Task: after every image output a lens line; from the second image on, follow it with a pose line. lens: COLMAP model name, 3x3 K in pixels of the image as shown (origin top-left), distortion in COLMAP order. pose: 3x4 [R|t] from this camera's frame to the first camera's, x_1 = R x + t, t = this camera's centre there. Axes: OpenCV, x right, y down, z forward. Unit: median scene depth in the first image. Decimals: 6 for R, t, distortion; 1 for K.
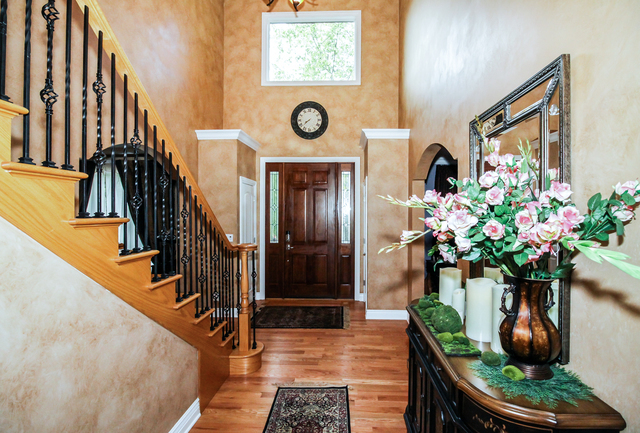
lens RADIAL K [[389.1, 0, 320.4], [0, 389.1, 215.9], [0, 0, 1]] dist [-0.020828, 0.000184]
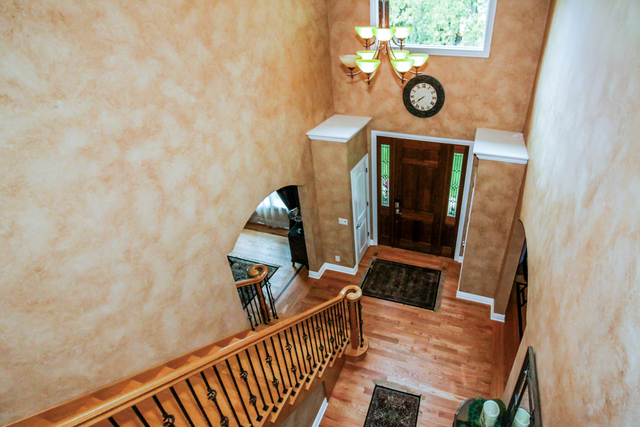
lens RADIAL K [[389.1, 0, 322.4], [0, 389.1, 214.6], [0, 0, 1]] dist [-0.020828, 0.000184]
pose [[0.948659, 0.100041, -0.300063, 0.048500], [0.093626, 0.817338, 0.568501, -0.566680], [0.302127, -0.567407, 0.766008, 0.075449]]
